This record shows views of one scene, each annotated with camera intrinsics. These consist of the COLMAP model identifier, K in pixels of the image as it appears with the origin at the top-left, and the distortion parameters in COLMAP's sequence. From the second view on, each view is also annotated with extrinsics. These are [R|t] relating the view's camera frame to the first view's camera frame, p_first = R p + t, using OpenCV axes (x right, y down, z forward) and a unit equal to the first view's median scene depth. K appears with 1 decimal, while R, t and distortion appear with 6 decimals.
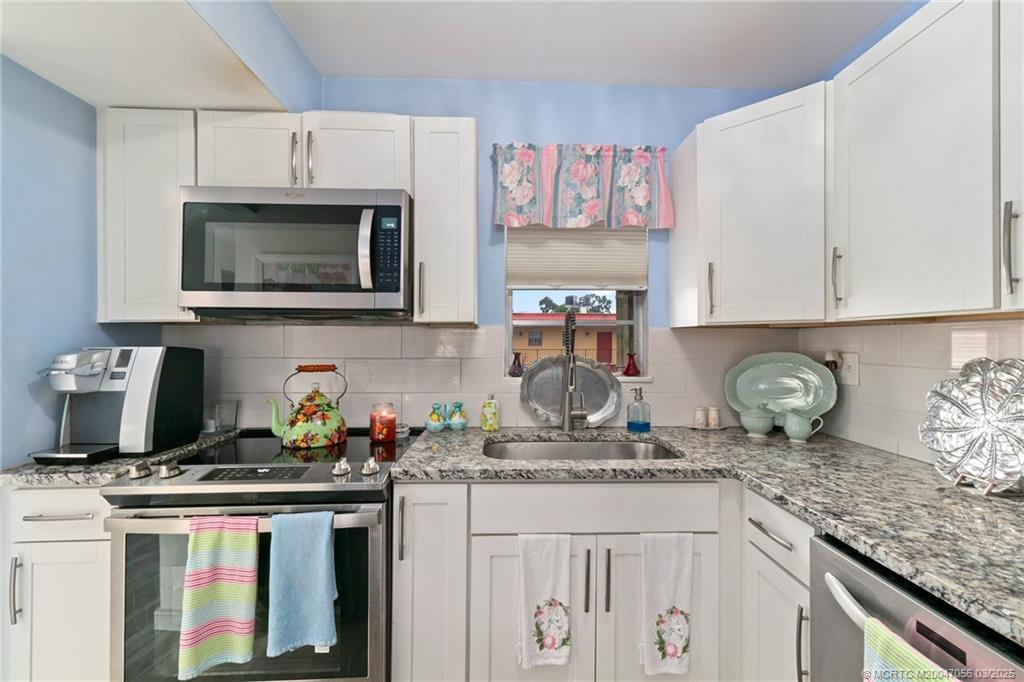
lens RADIAL K [[439.5, 0, 517.9], [0, 439.5, 340.5], [0, 0, 1]] dist [0.002511, 0.000093]
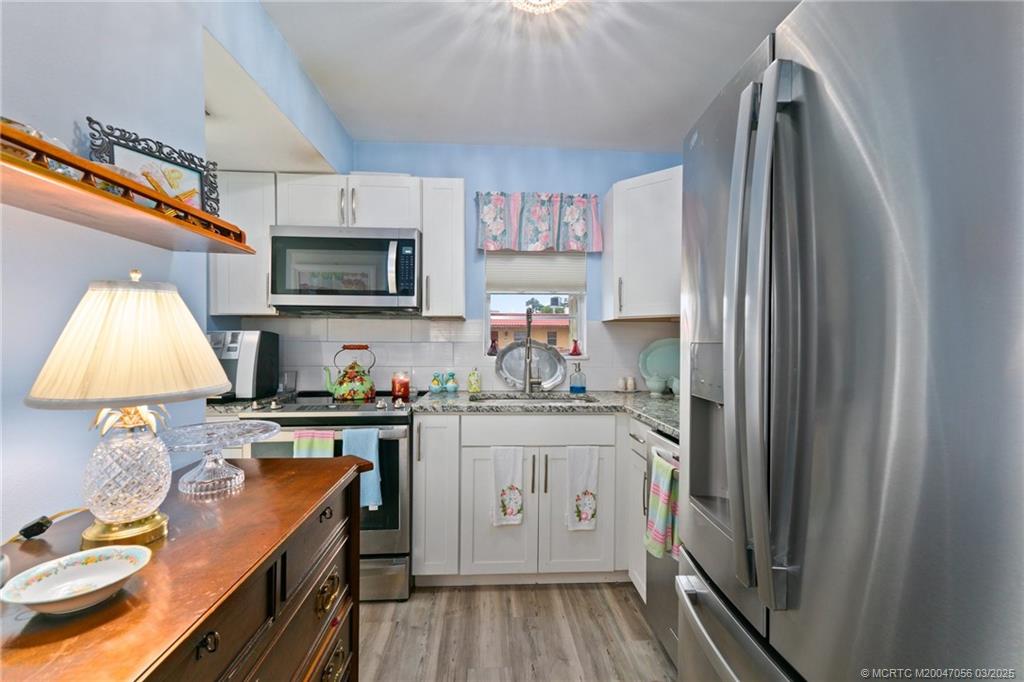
lens RADIAL K [[439.5, 0, 517.9], [0, 439.5, 340.5], [0, 0, 1]] dist [0.002511, 0.000093]
pose [[0.999488, 0.001246, 0.031978, 0.039451], [-0.001200, 0.999998, -0.001442, 0.044243], [-0.031980, 0.001403, 0.999488, -0.506659]]
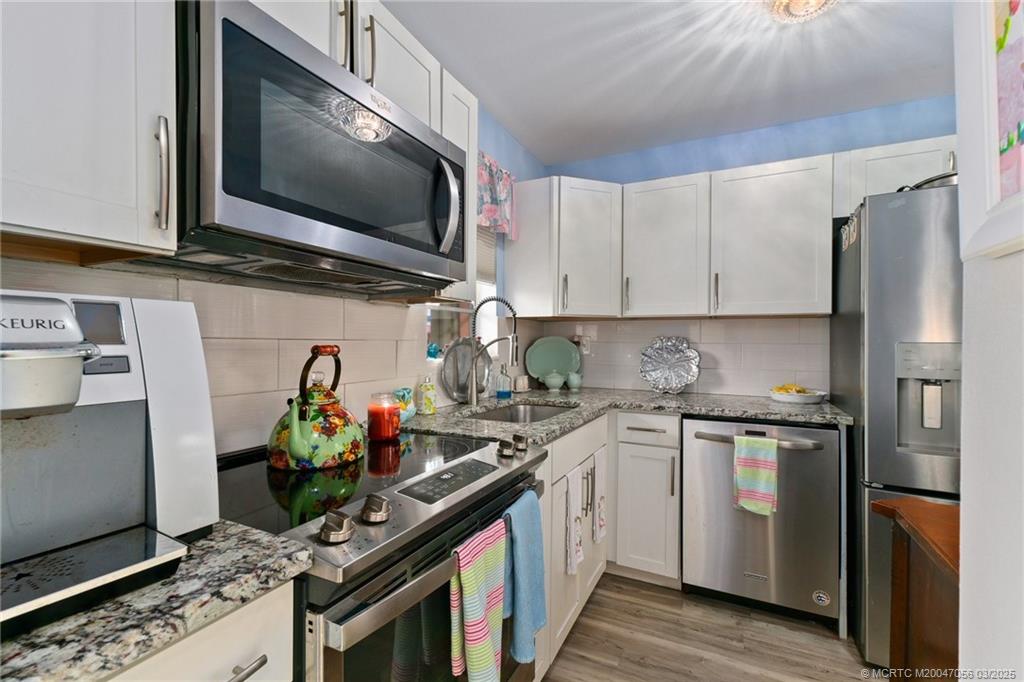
lens RADIAL K [[439.5, 0, 517.9], [0, 439.5, 340.5], [0, 0, 1]] dist [0.002511, 0.000093]
pose [[0.490503, 0.002537, 0.871436, -0.954383], [-0.003367, 0.999994, -0.001016, 0.050595], [-0.871433, -0.002436, 0.490508, 0.420956]]
